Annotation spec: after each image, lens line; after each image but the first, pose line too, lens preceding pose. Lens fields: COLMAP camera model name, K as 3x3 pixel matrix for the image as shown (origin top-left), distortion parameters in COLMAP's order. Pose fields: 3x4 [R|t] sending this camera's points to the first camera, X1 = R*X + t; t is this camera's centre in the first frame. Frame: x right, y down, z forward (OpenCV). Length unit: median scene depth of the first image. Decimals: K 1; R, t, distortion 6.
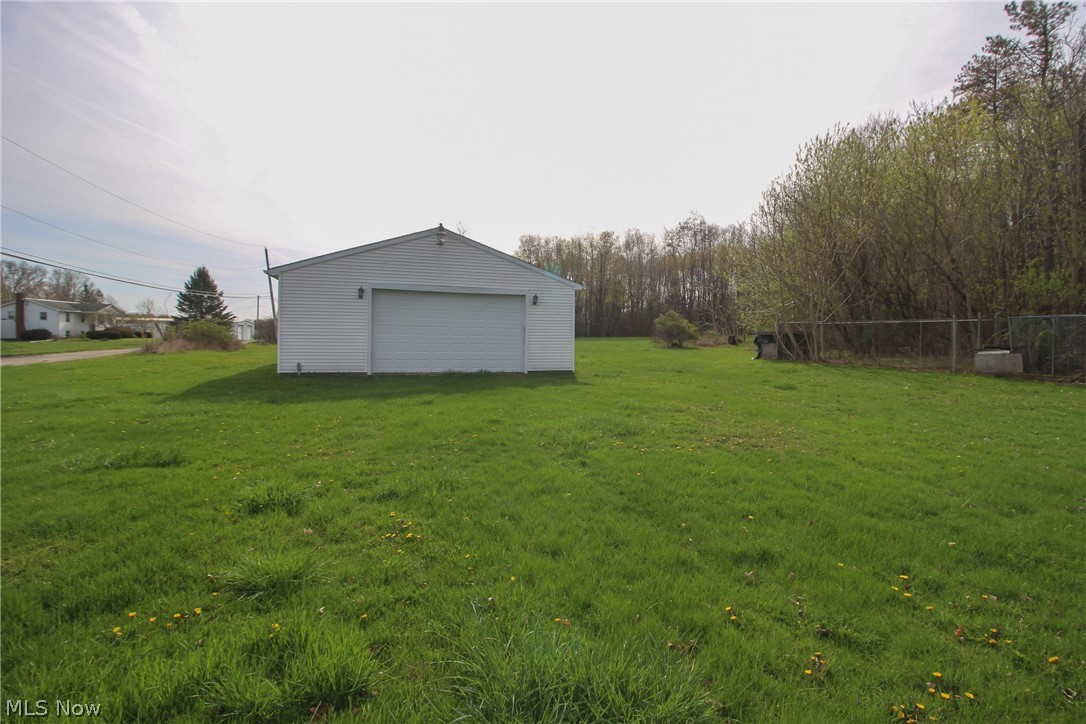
lens RADIAL K [[535.9, 0, 545.7], [0, 535.9, 347.2], [0, 0, 1]] dist [-0.000661, -0.014586]
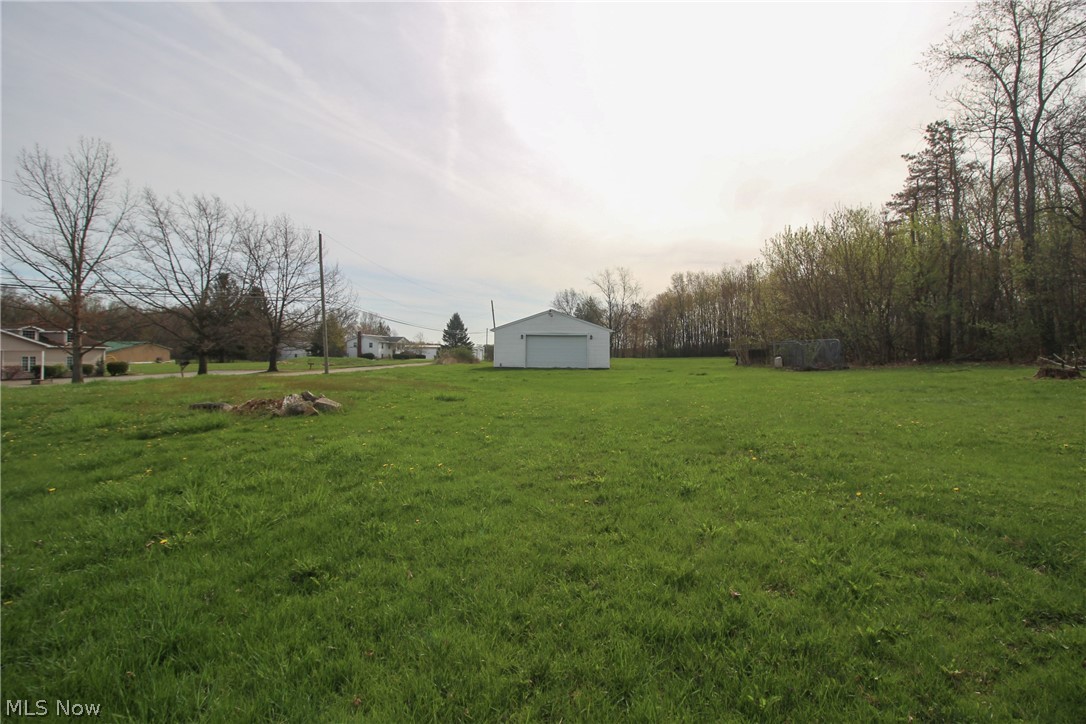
lens RADIAL K [[535.9, 0, 545.7], [0, 535.9, 347.2], [0, 0, 1]] dist [-0.000661, -0.014586]
pose [[0.926975, -0.015901, -0.374786, 0.219243], [0.001616, 0.999261, -0.038398, 0.014605], [0.375119, 0.034989, 0.926316, -0.405451]]
